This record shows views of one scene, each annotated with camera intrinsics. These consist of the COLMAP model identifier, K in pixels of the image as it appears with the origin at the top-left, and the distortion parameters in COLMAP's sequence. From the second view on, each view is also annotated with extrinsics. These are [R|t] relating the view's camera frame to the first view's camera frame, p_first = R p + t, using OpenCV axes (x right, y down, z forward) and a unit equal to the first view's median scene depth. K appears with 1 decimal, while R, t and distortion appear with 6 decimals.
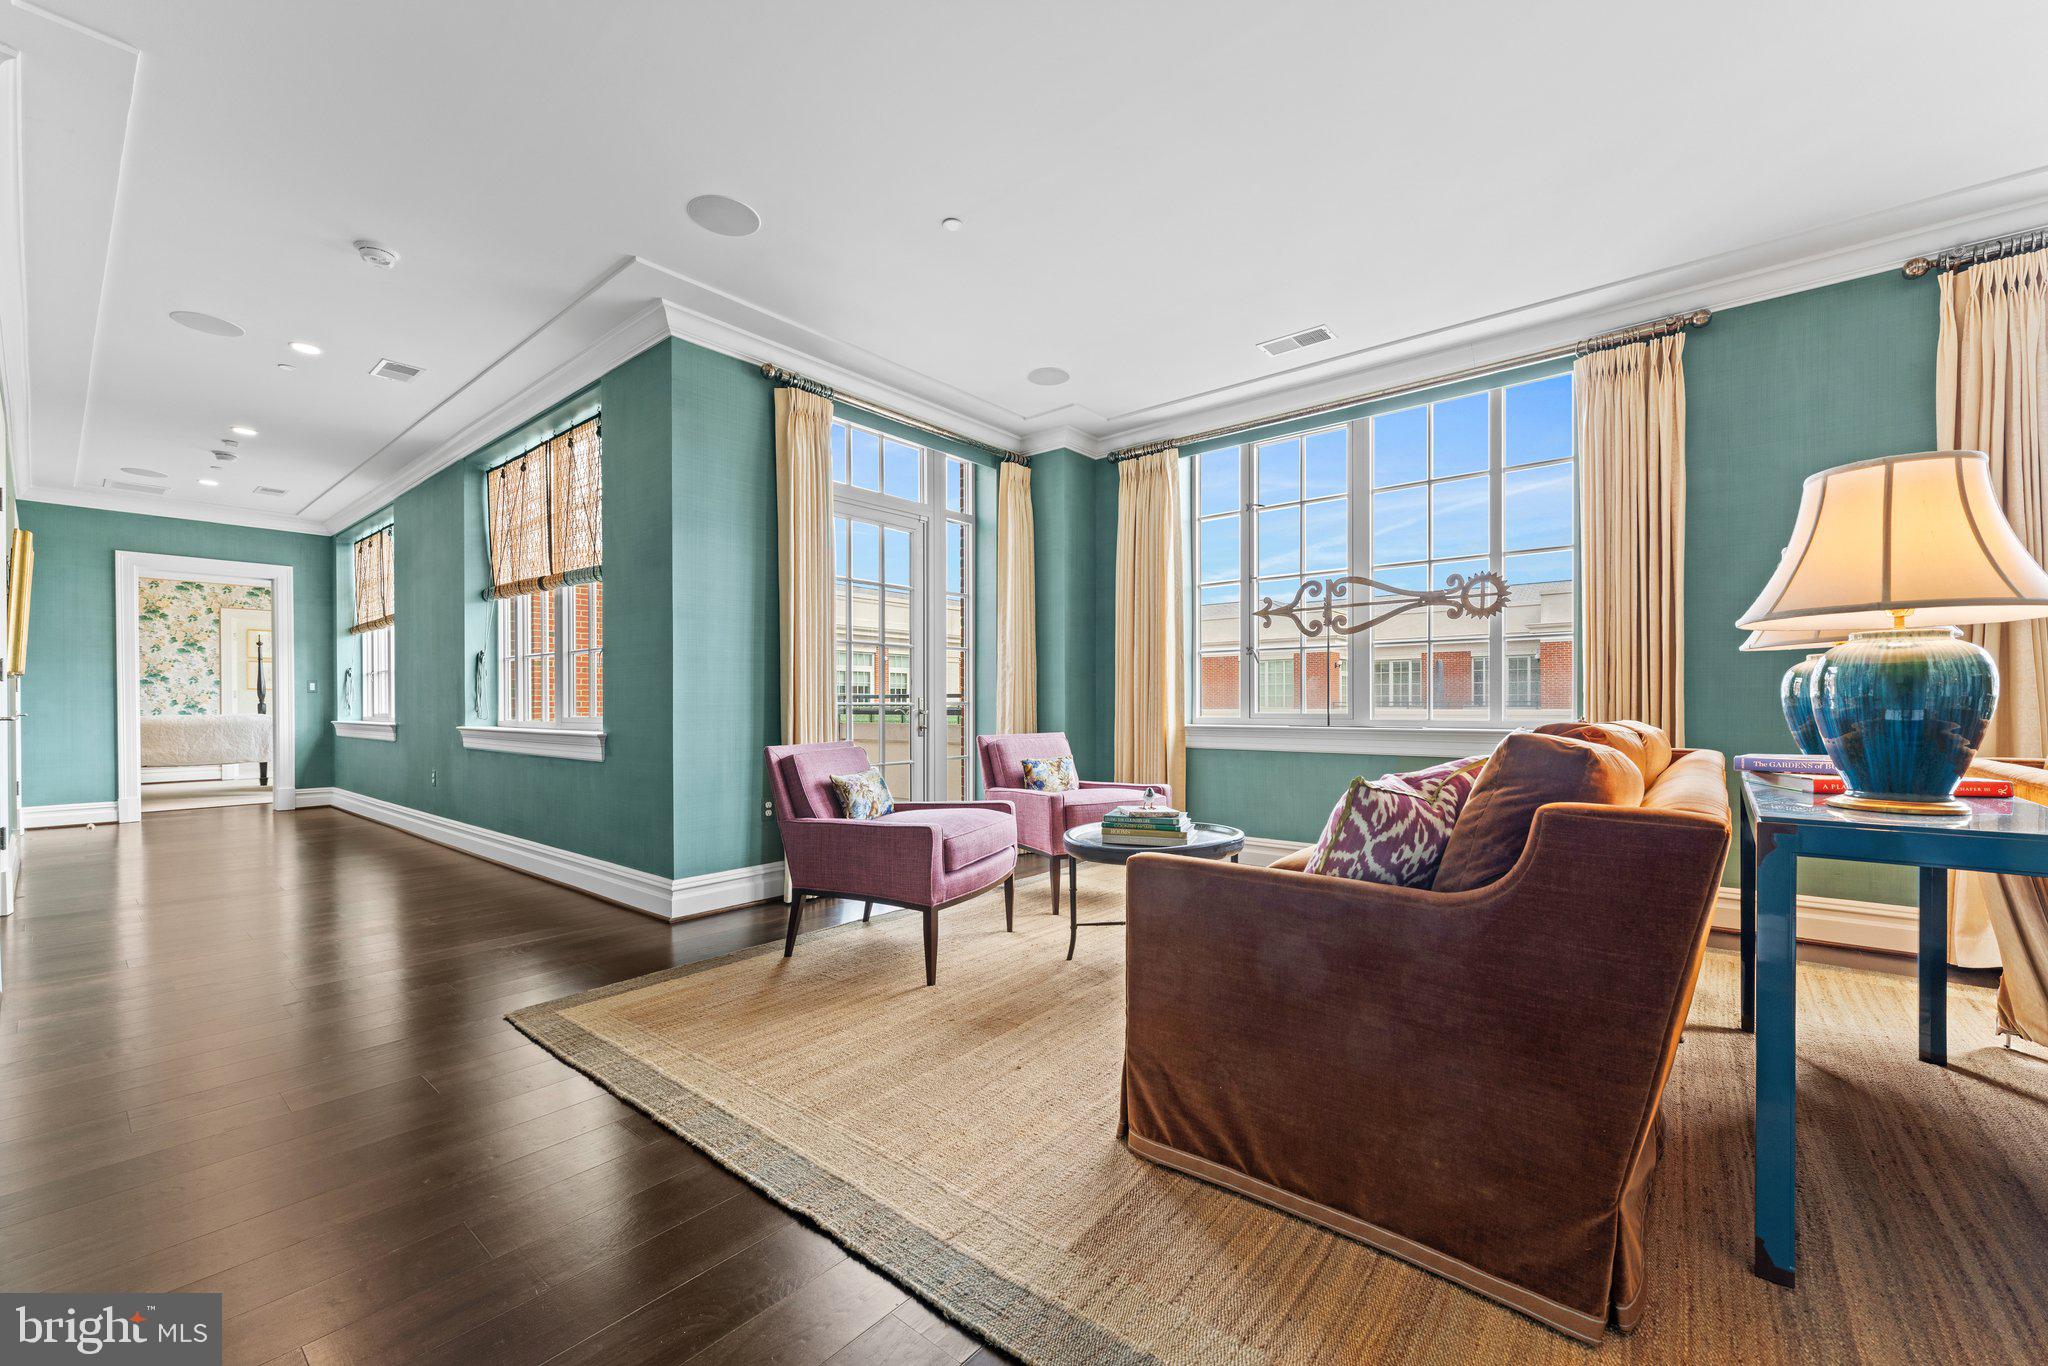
lens RADIAL K [[822.6, 0, 979.6], [0, 822.6, 700.1], [0, 0, 1]] dist [-0.004063, -0.000182]
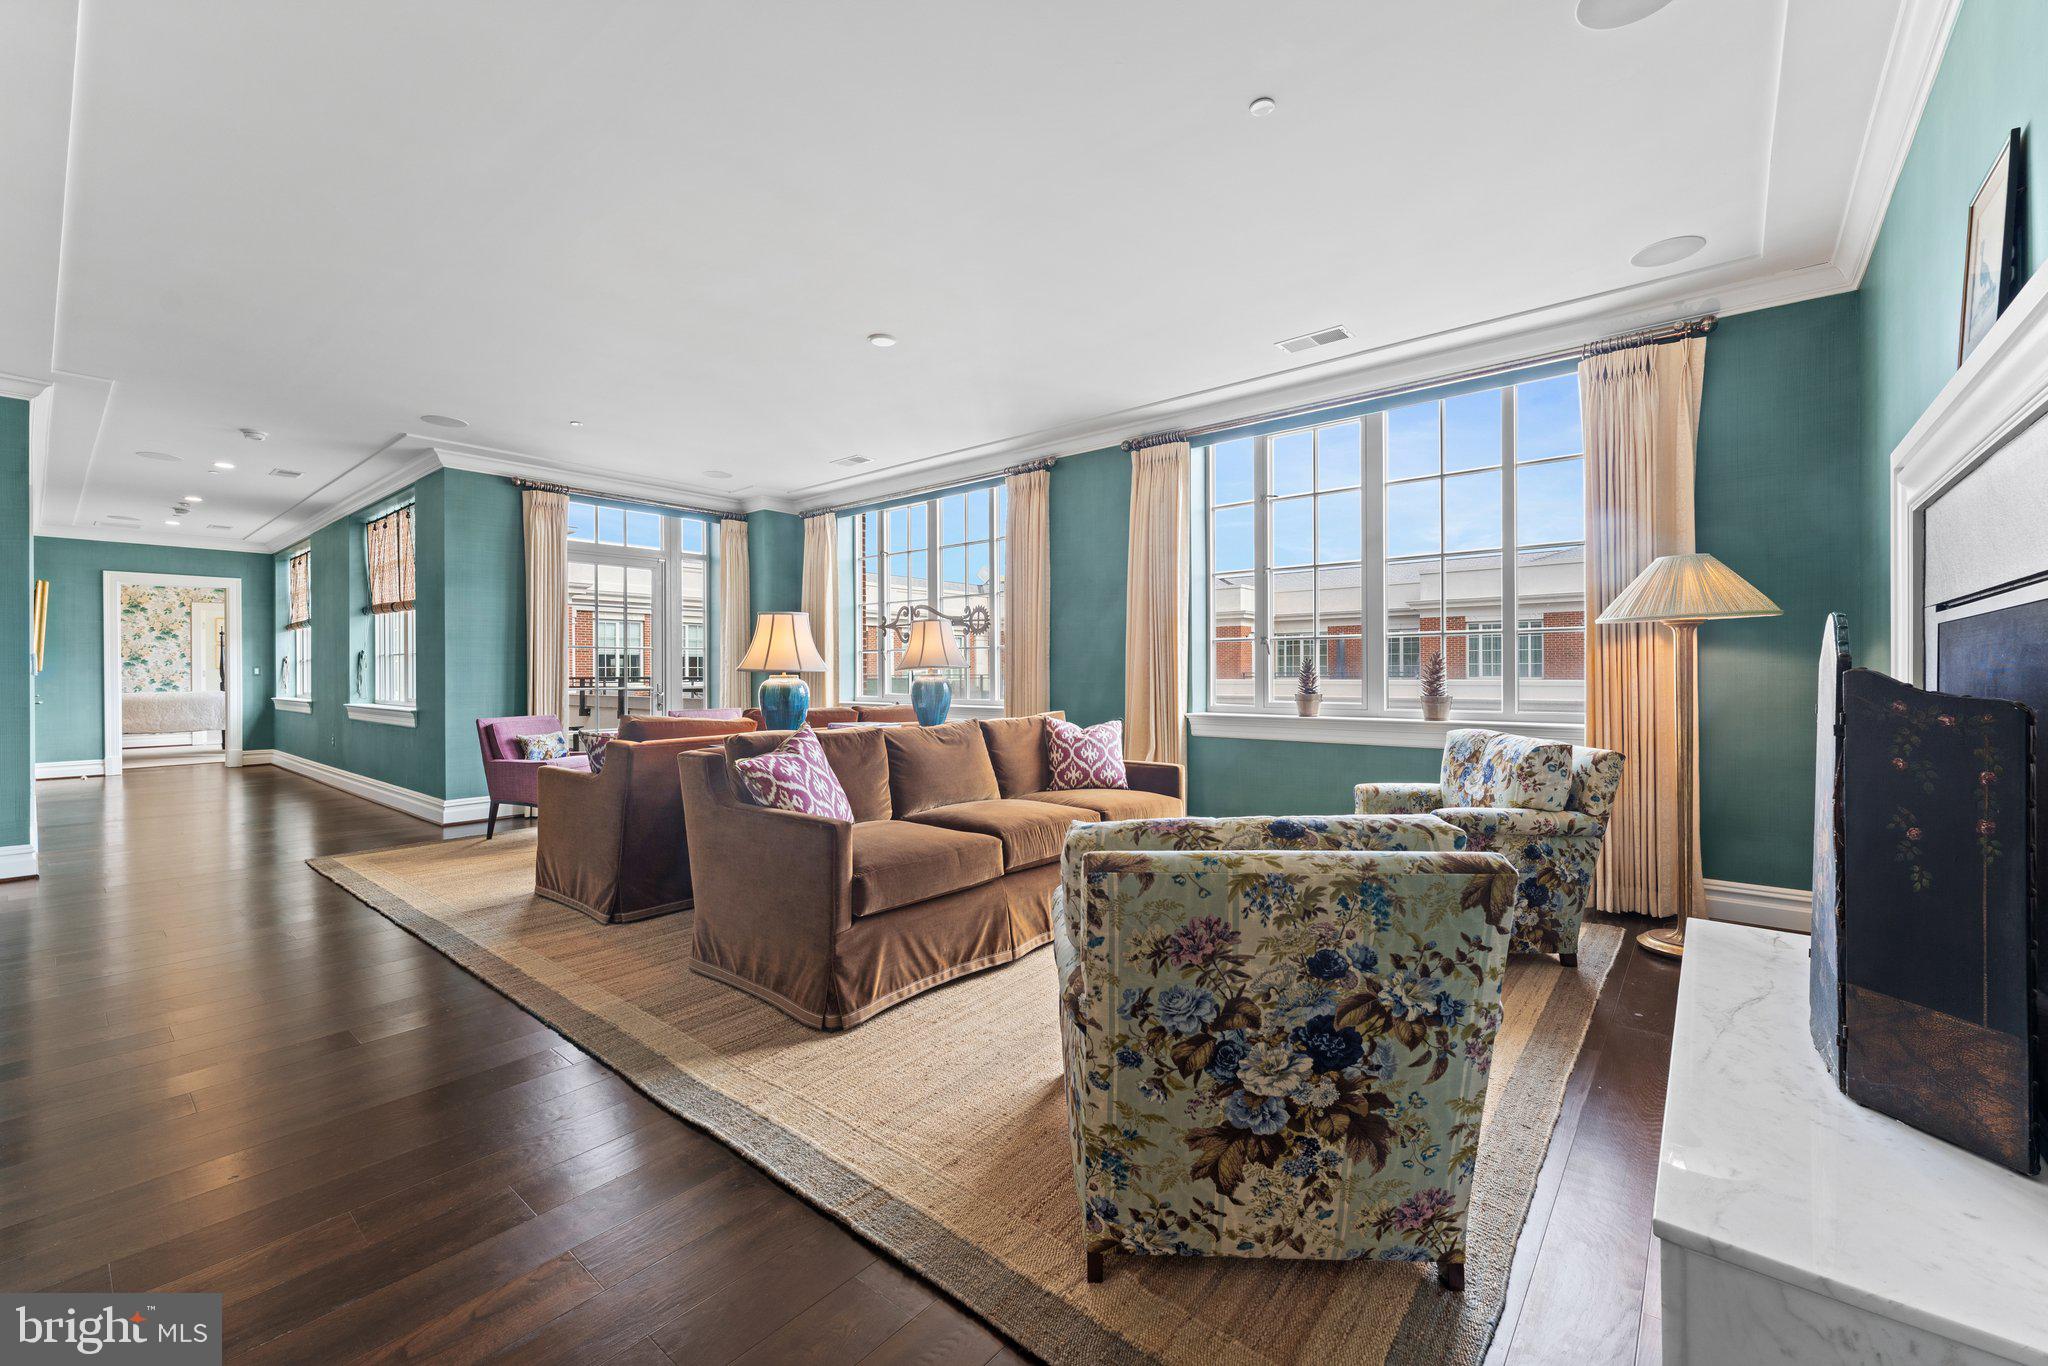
lens RADIAL K [[822.6, 0, 1015.9], [0, 822.6, 697.7], [0, 0, 1]] dist [-0.004063, -0.000182]
pose [[0.999648, 0.014848, 0.022004, 0.352796], [-0.015171, 0.999779, 0.014578, -0.011706], [-0.021783, -0.014907, 0.999652, -0.315570]]
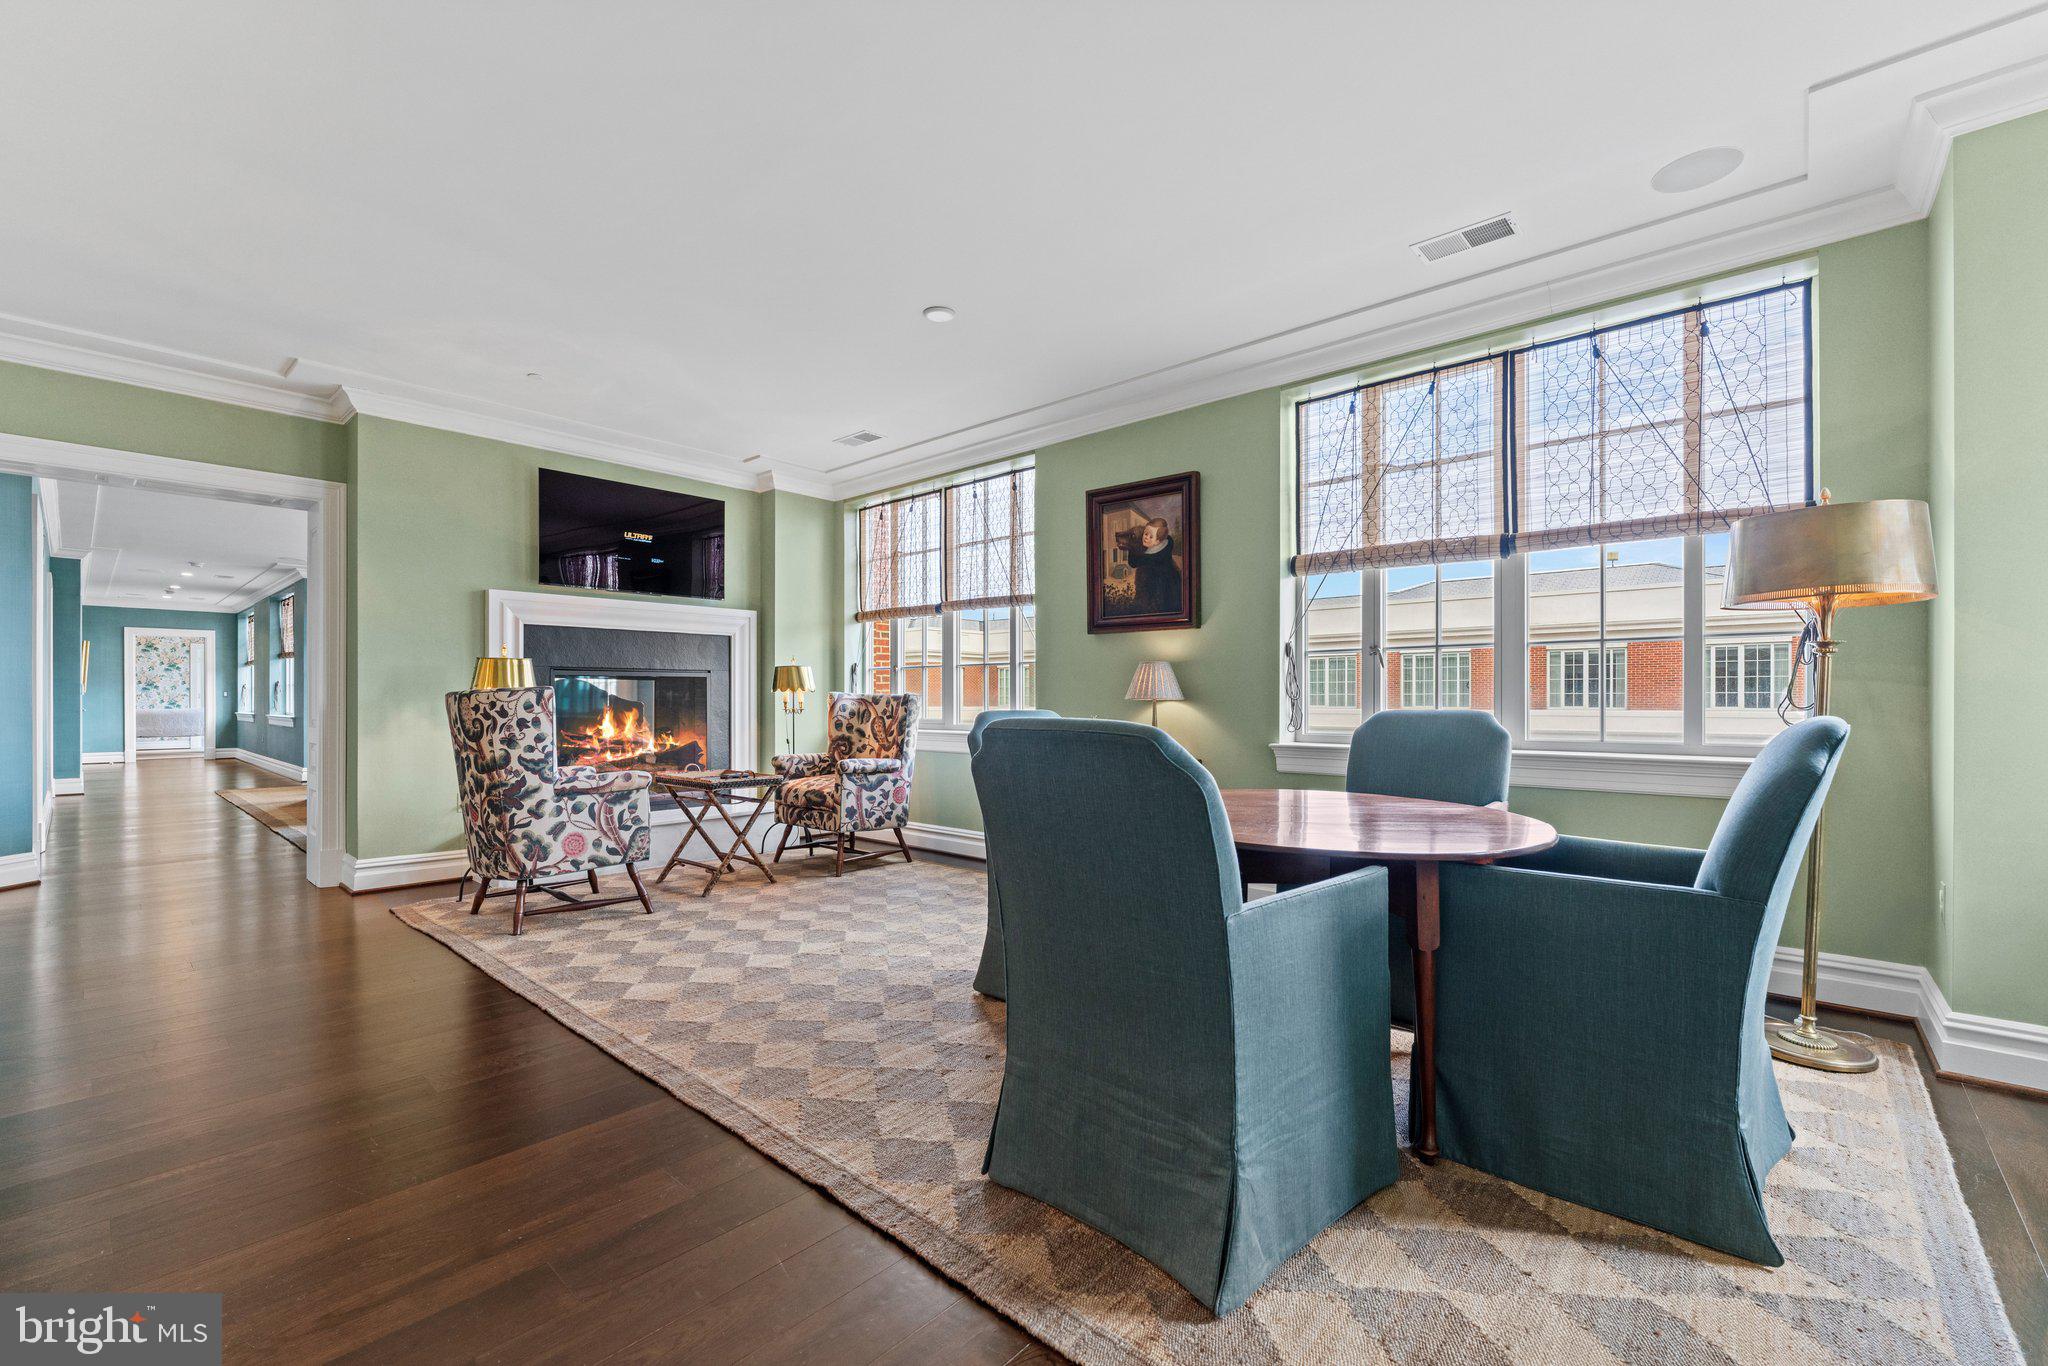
lens RADIAL K [[887.6, 0, 1037.4], [0, 887.6, 698.3], [0, 0, 1]] dist [-0.001856, -0.001240]
pose [[0.999577, 0.003796, -0.028845, 1.100346], [-0.003694, 0.999987, 0.003605, -0.020185], [0.028859, -0.003497, 0.999577, -0.970103]]
